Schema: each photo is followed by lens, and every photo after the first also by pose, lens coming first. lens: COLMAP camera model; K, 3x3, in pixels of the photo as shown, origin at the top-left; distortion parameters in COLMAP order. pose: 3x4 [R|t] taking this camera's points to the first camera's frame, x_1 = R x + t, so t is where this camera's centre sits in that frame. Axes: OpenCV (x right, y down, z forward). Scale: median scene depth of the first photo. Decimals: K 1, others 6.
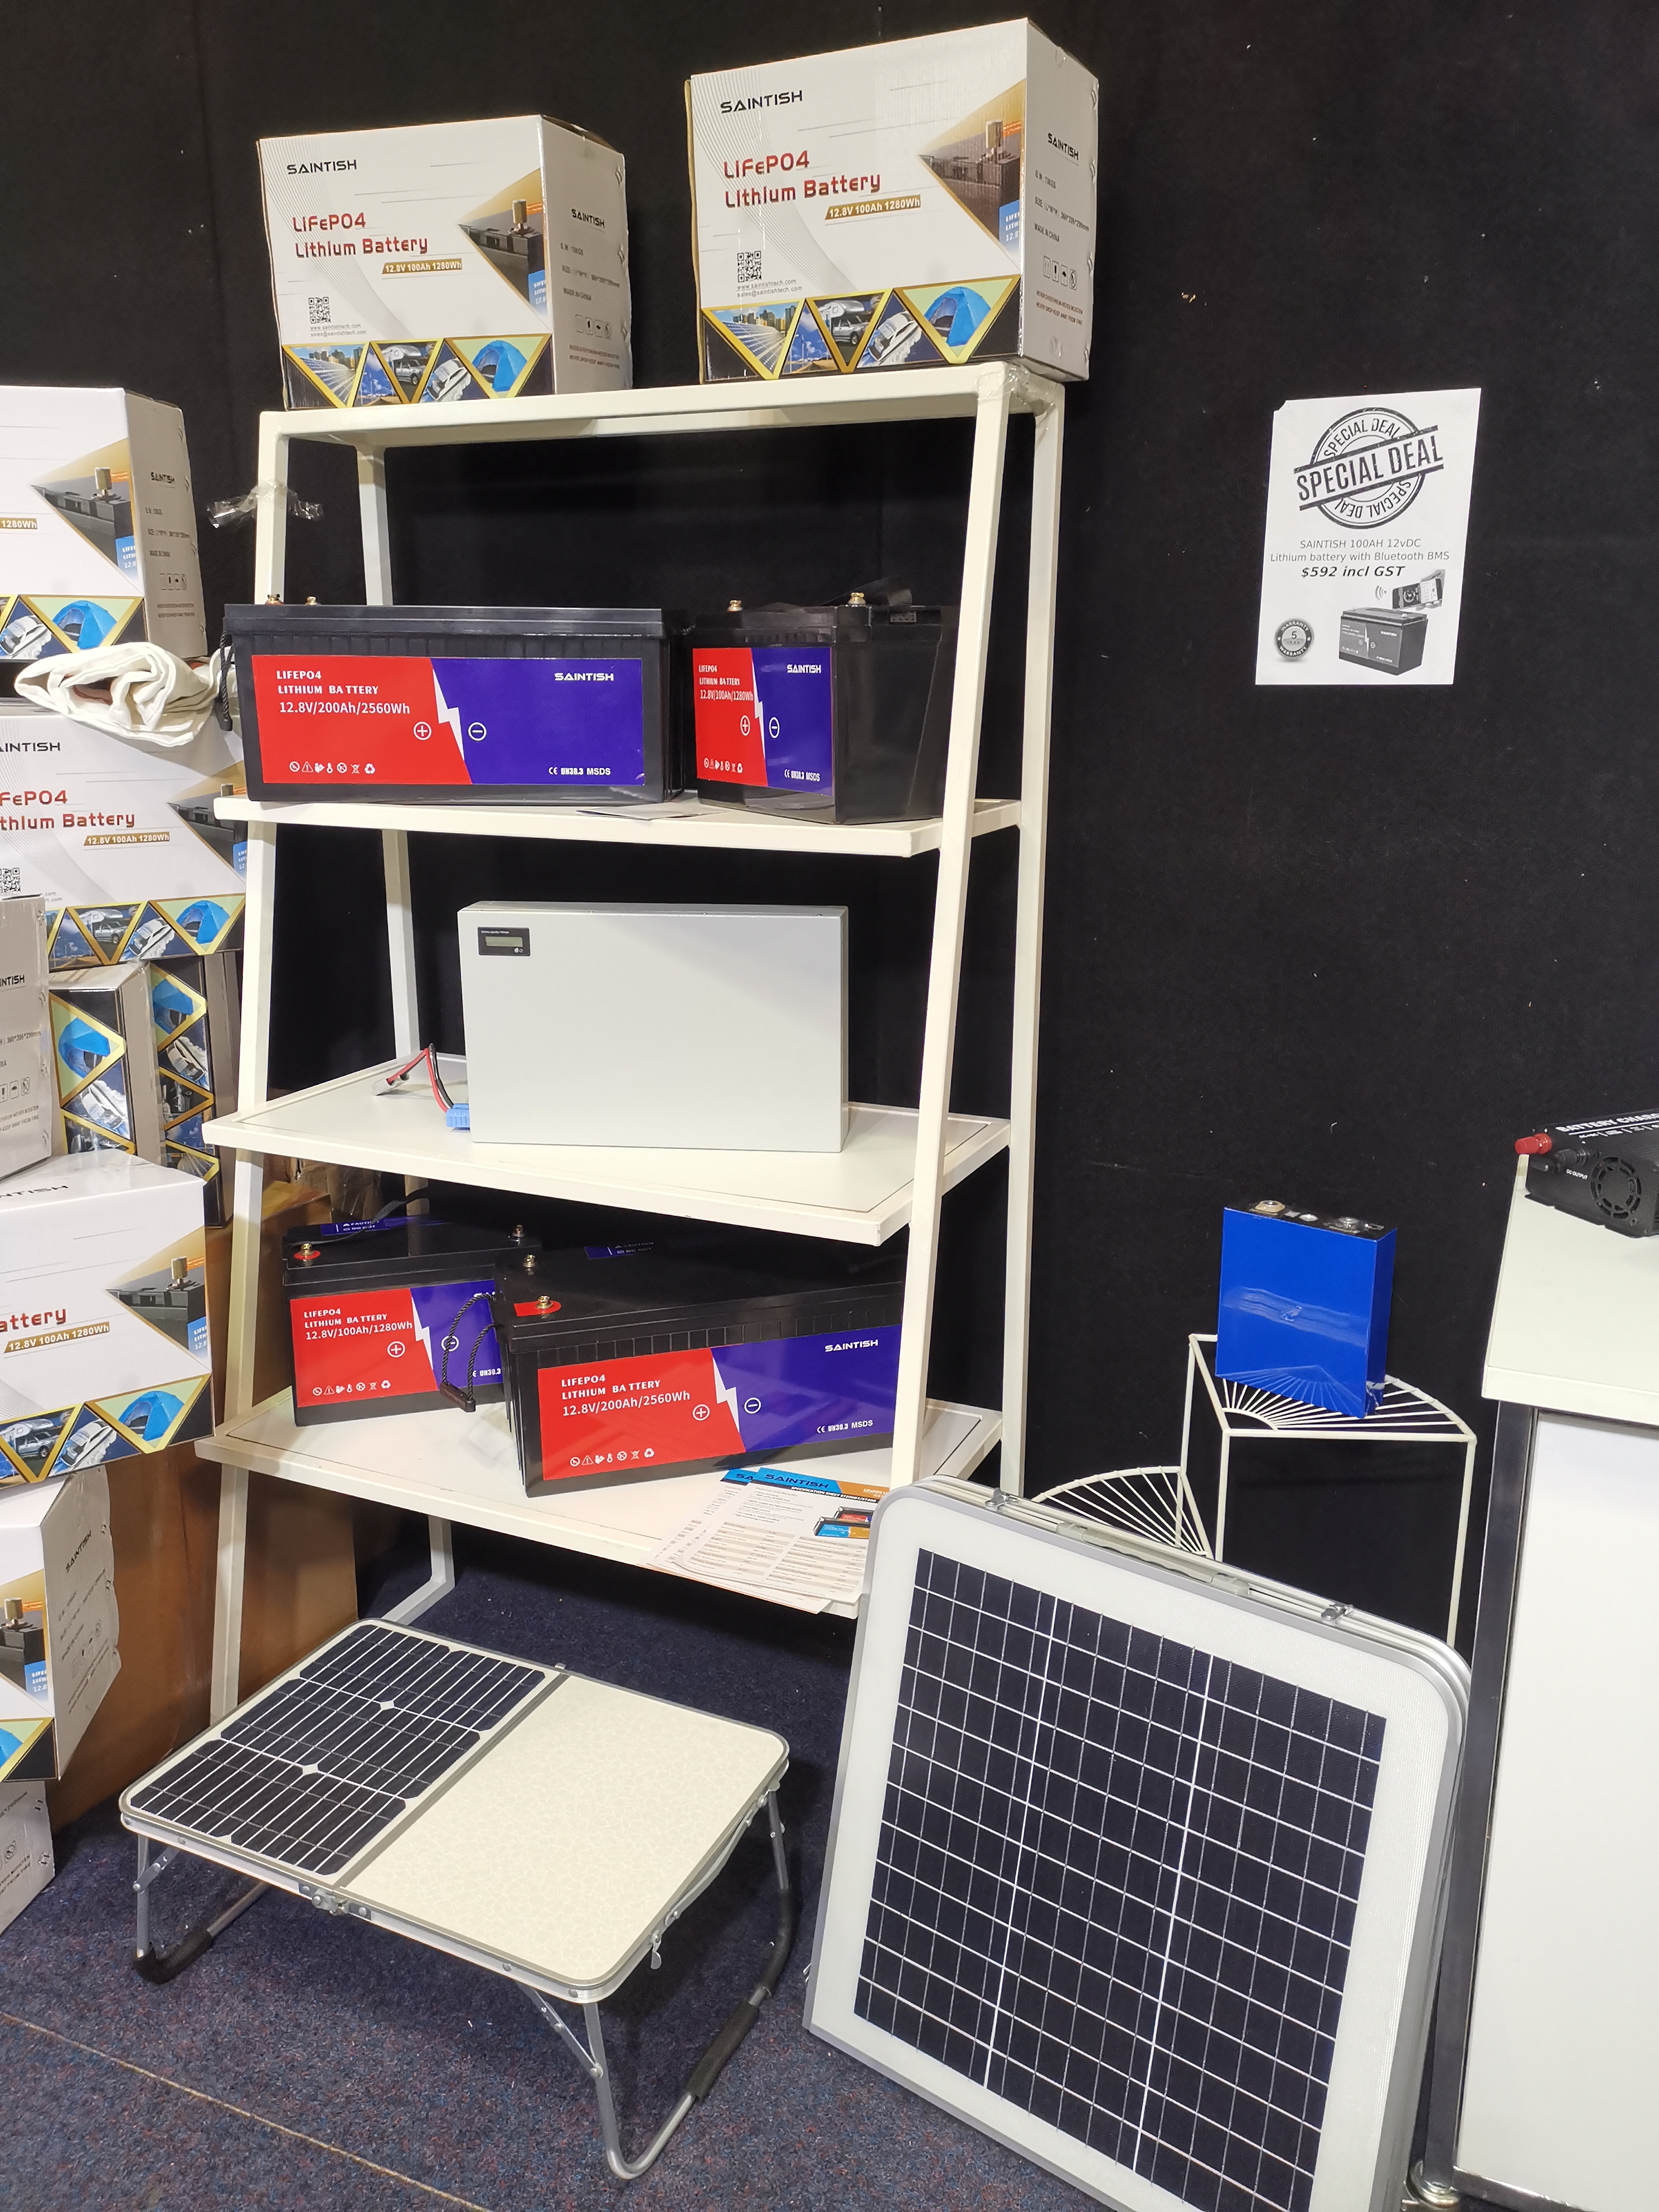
lens RADIAL K [[1730.1, 0, 828.0], [0, 1730.1, 1115.4], [0, 0, 1]] dist [0.016630, 0.002970]
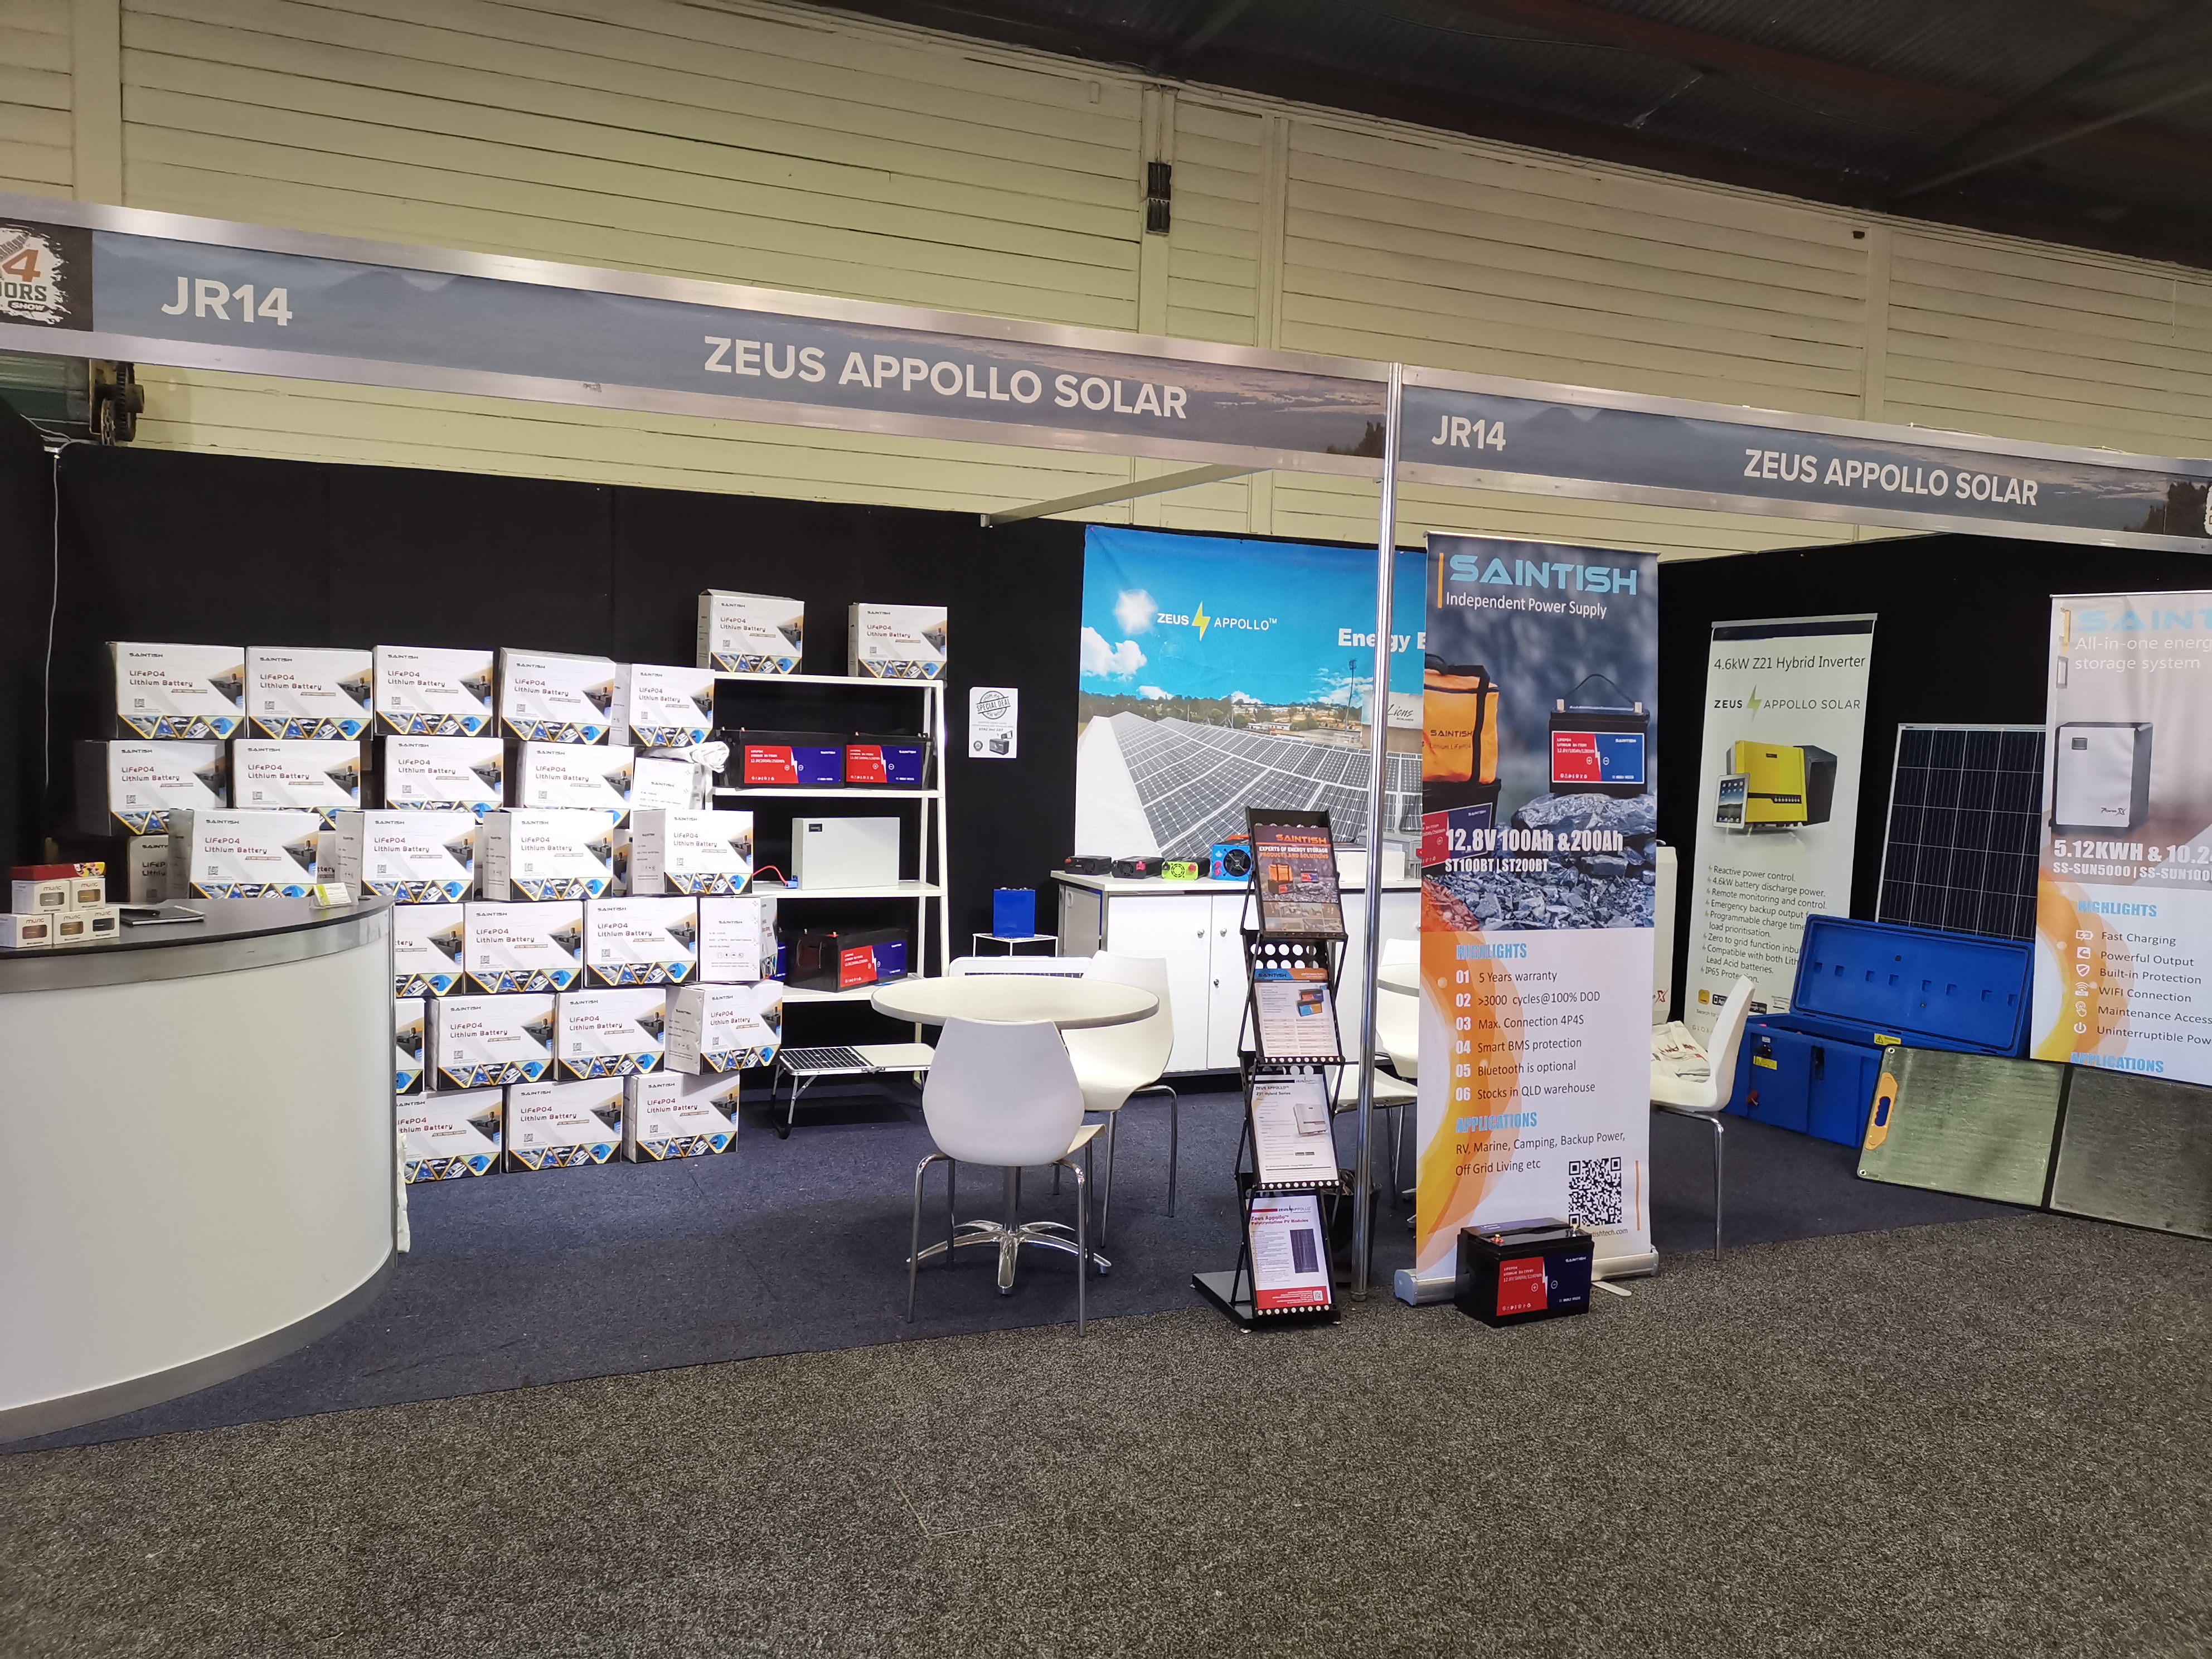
lens RADIAL K [[1730.1, 0, 1103.8], [0, 1730.1, 833.1], [0, 0, 1]] dist [0.016630, 0.002970]
pose [[0.687930, -0.022256, 0.725436, -2.342773], [0.164433, 0.978318, -0.125918, 0.446242], [-0.706905, 0.205908, 0.676674, -1.764334]]
